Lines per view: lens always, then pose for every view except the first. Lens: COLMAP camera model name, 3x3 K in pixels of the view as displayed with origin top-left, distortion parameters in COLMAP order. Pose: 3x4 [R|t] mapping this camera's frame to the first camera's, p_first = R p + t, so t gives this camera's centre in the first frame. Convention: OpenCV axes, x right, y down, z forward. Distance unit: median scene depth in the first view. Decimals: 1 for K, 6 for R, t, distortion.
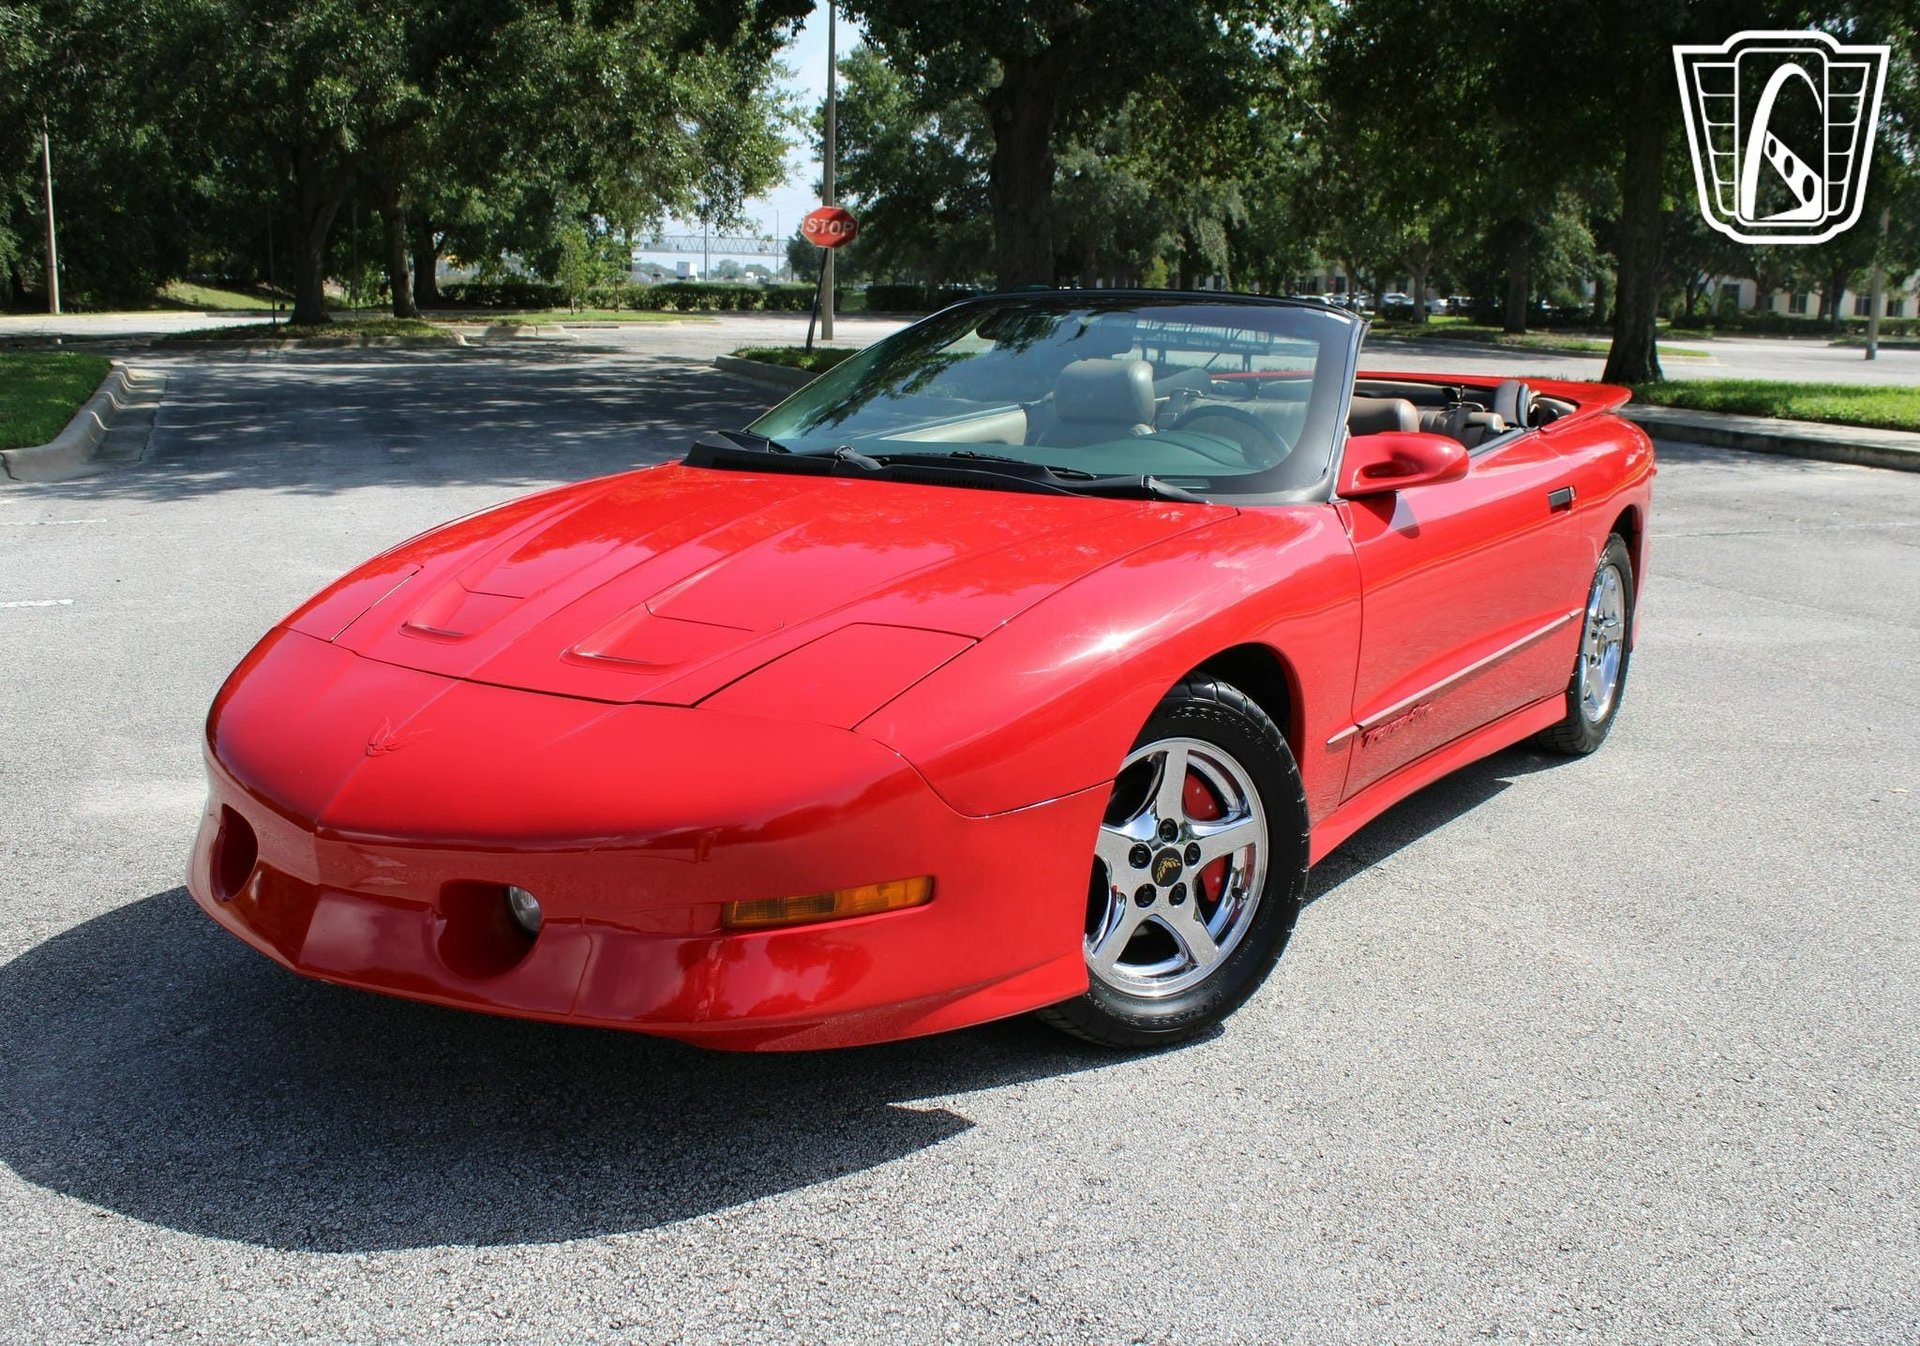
lens RADIAL K [[1965.1, 0, 962.2], [0, 1965.1, 672.1], [0, 0, 1]] dist [-0.150586, 0.174360]
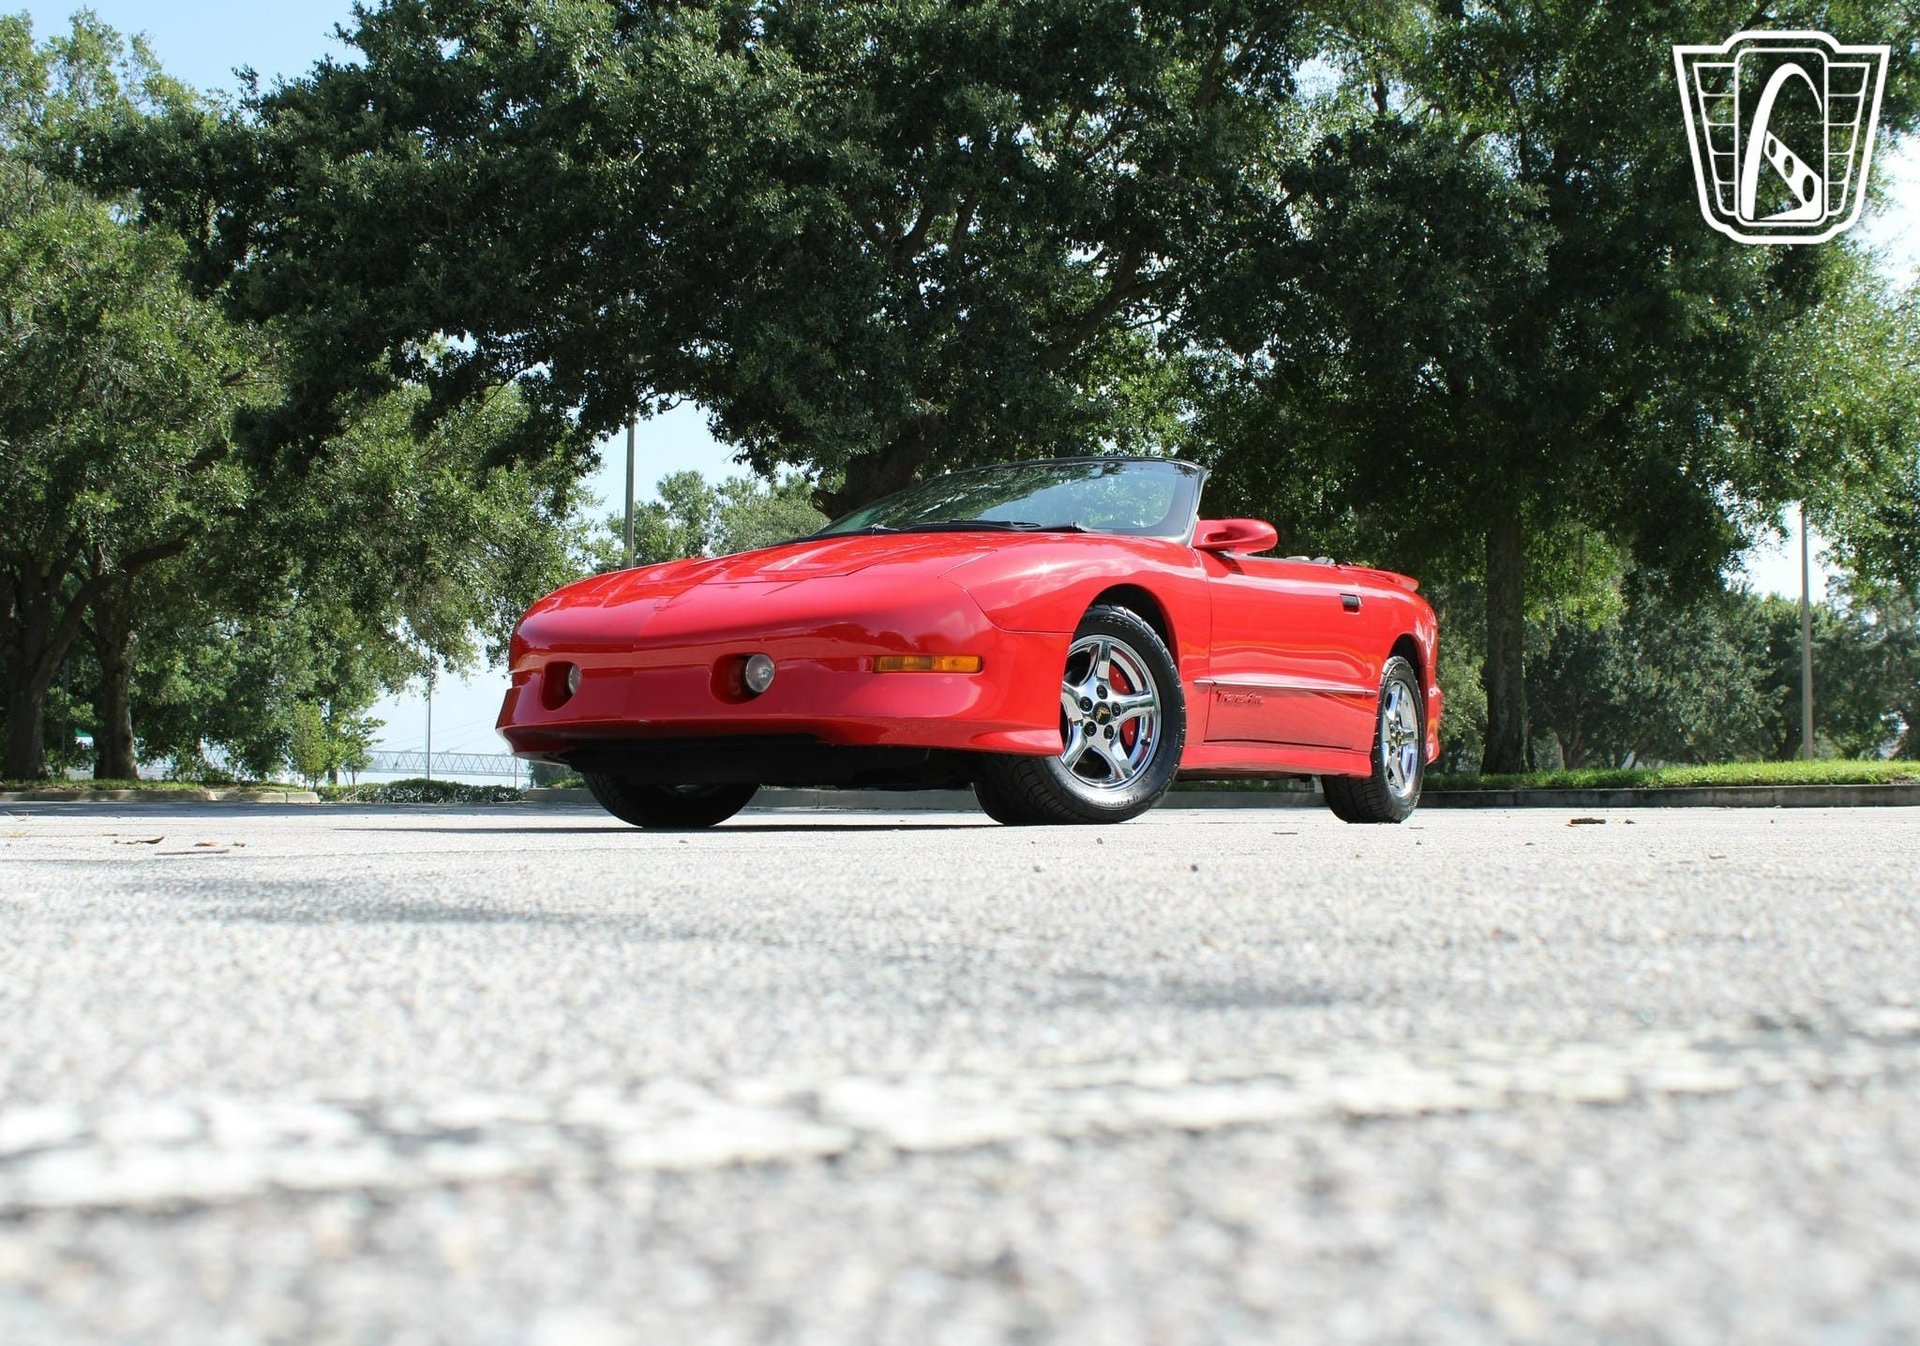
lens RADIAL K [[2460.6, 0, 960.0], [0, 2460.6, 673.0], [0, 0, 1]] dist [-0.032316, -0.012860]
pose [[0.995978, -0.008068, 0.089237, -0.171646], [0.030138, 0.968073, -0.248850, 0.491425], [-0.084381, 0.250538, 0.964422, -0.865953]]
